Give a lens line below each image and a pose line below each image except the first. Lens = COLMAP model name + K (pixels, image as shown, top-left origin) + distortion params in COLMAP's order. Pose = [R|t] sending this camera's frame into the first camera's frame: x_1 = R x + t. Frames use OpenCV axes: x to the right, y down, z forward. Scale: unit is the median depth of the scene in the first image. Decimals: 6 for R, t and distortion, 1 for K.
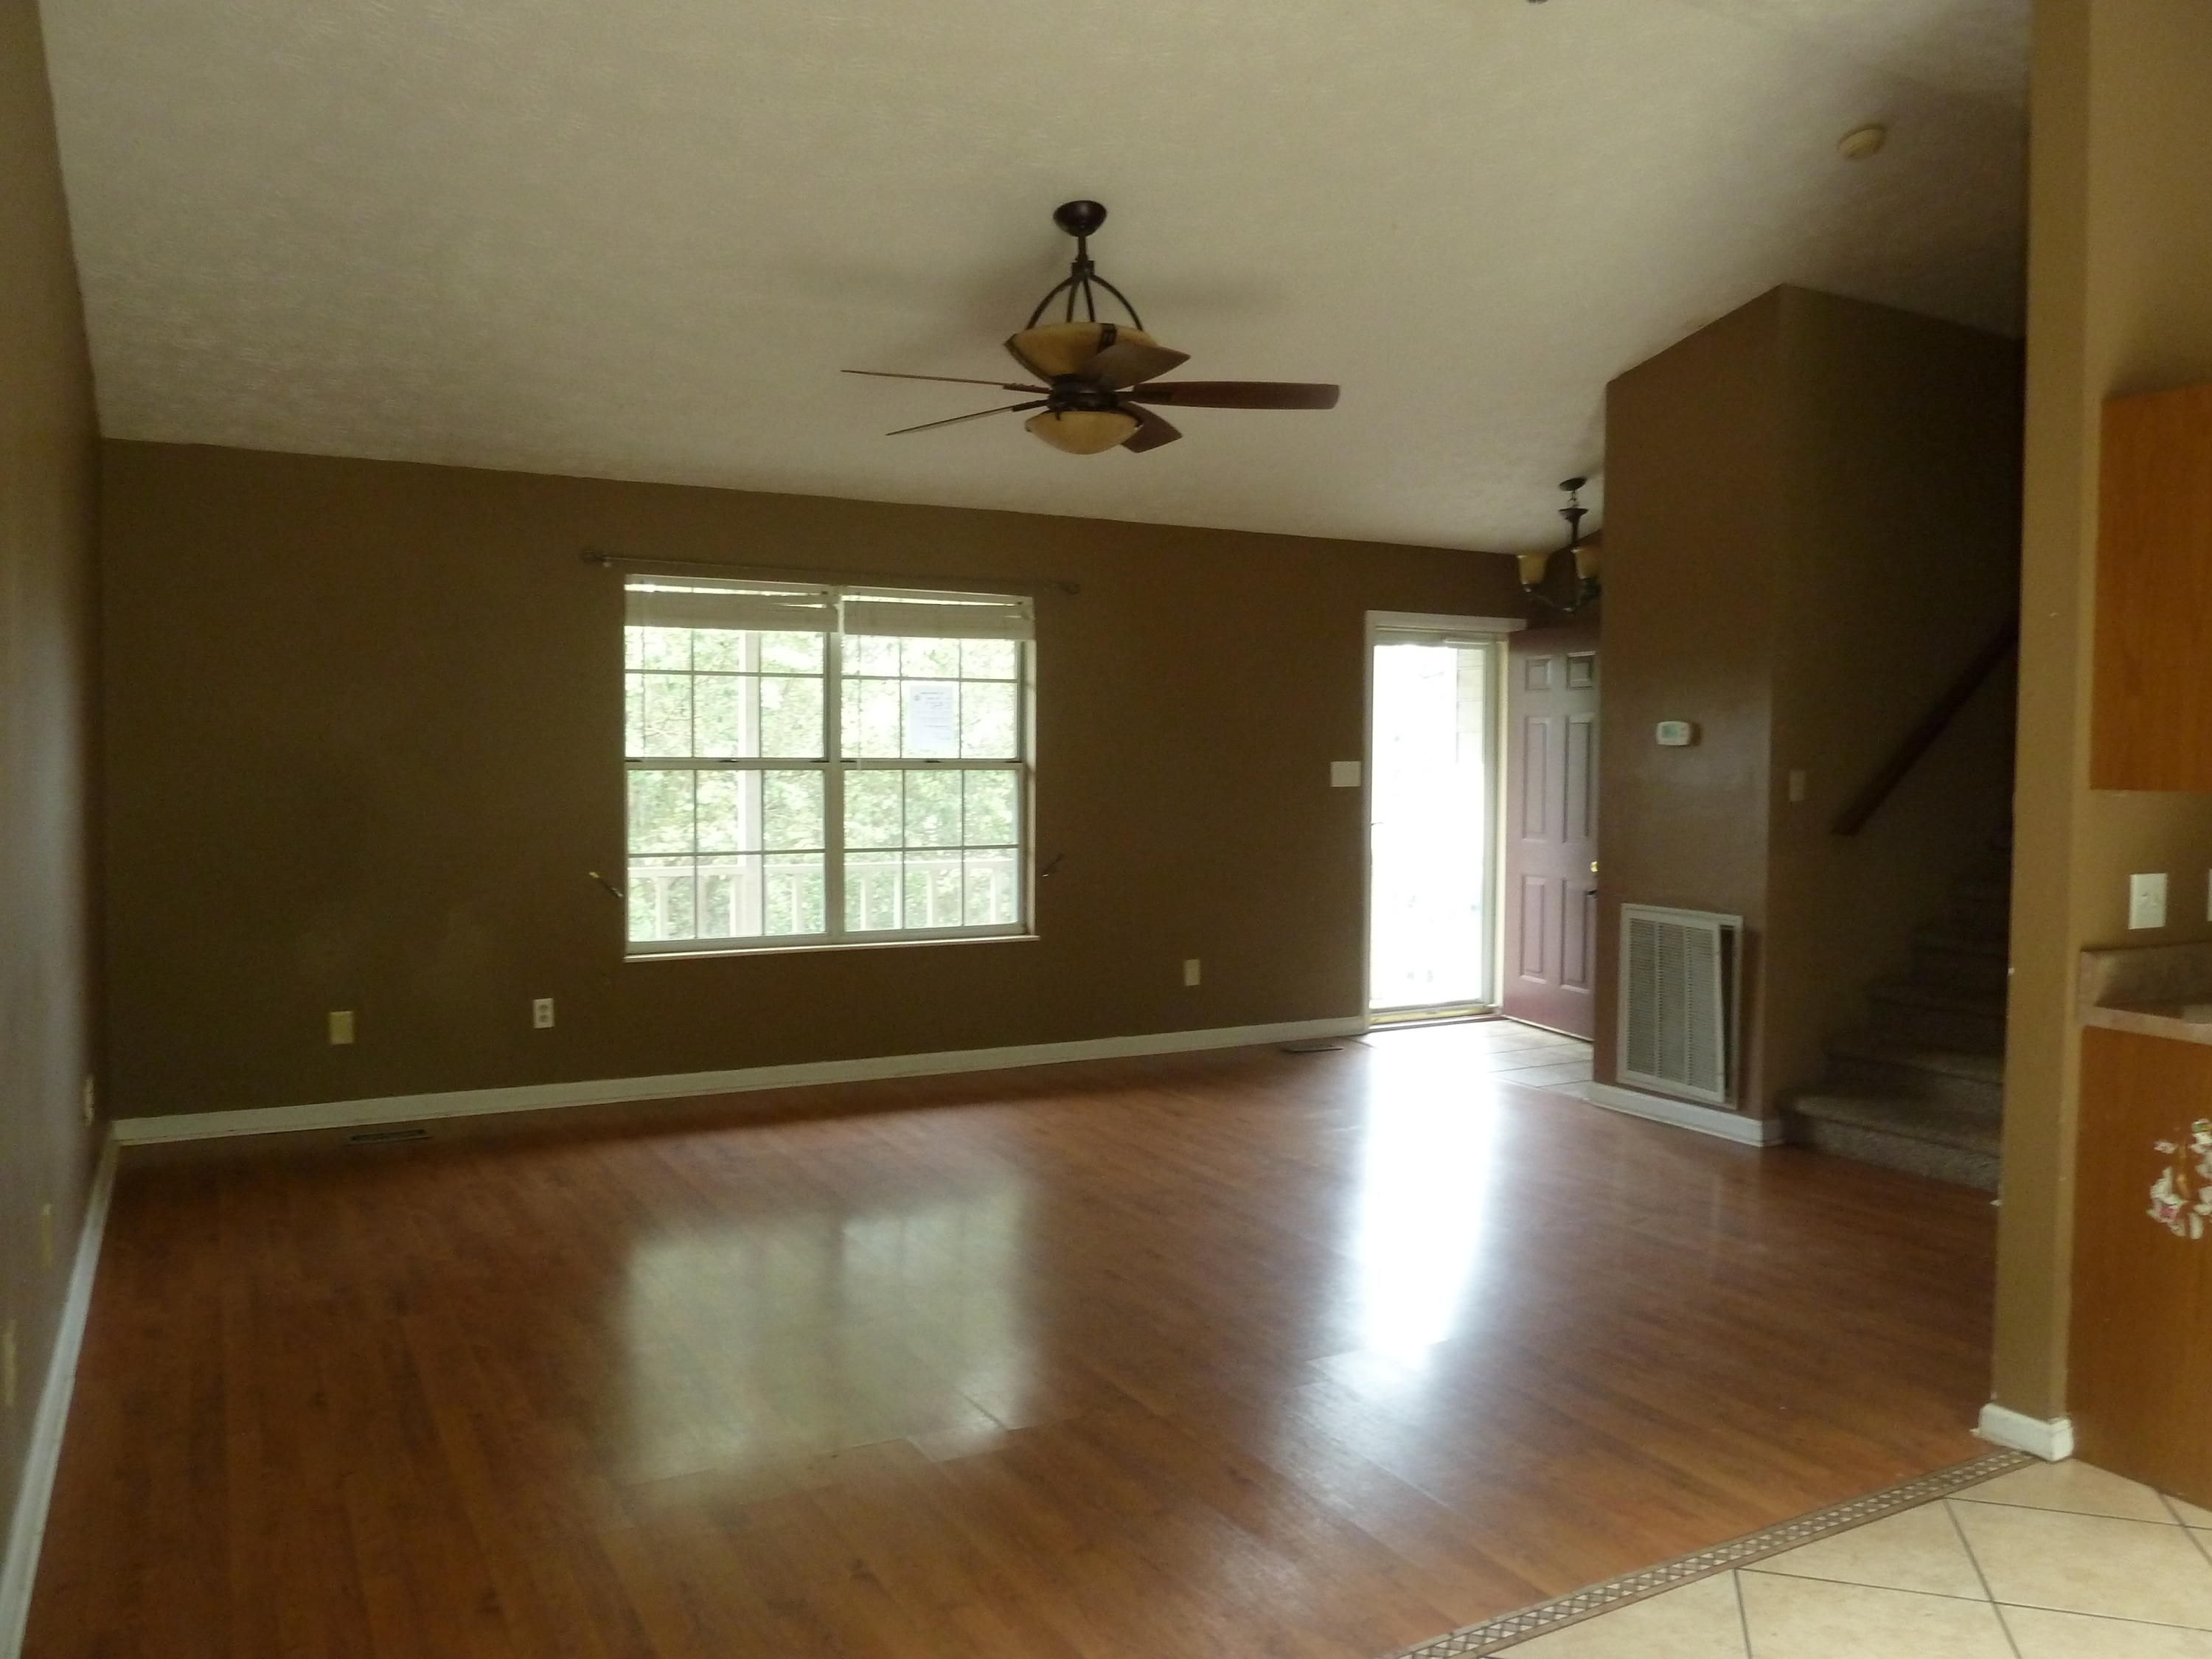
lens RADIAL K [[1660.8, 0, 1110.6], [0, 1660.8, 815.7], [0, 0, 1]] dist [-0.031617, 0.005146]
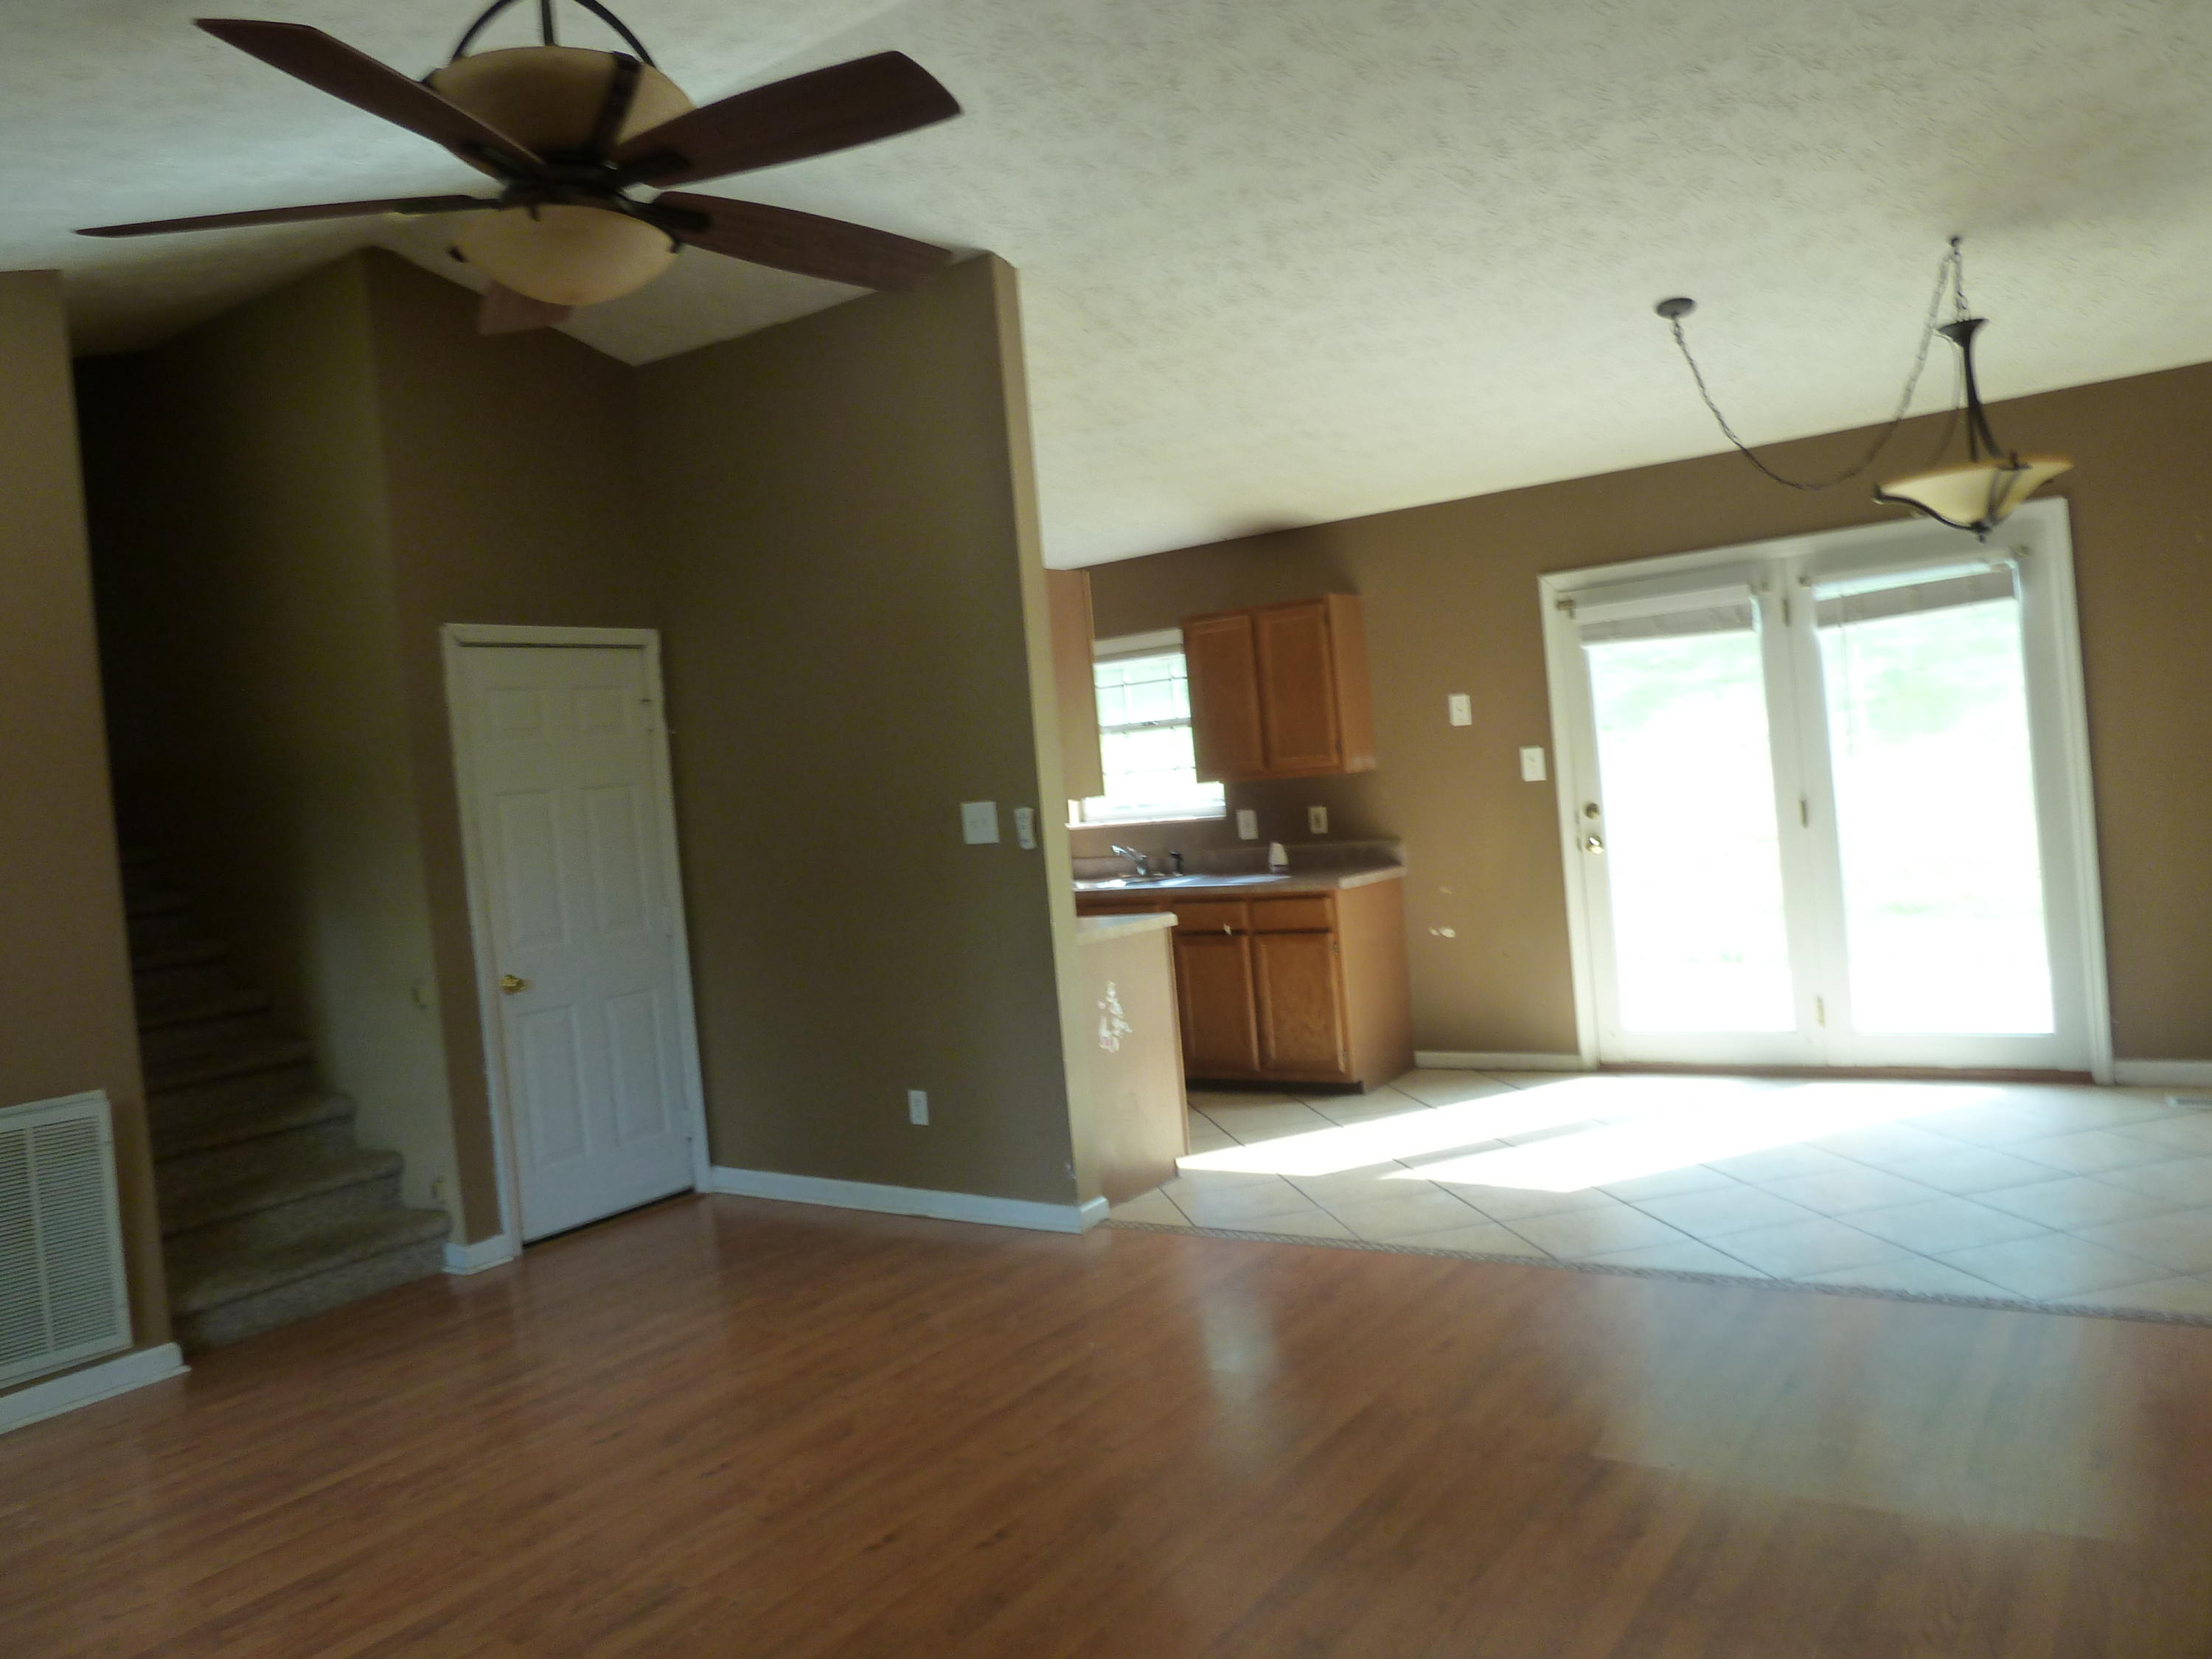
lens RADIAL K [[1660.8, 0, 1110.6], [0, 1660.8, 815.7], [0, 0, 1]] dist [-0.031617, 0.005146]
pose [[-0.449303, 0.012337, 0.893294, -0.577006], [0.122628, 0.991292, 0.047988, -0.048800], [-0.884923, 0.131104, -0.446903, 1.088331]]
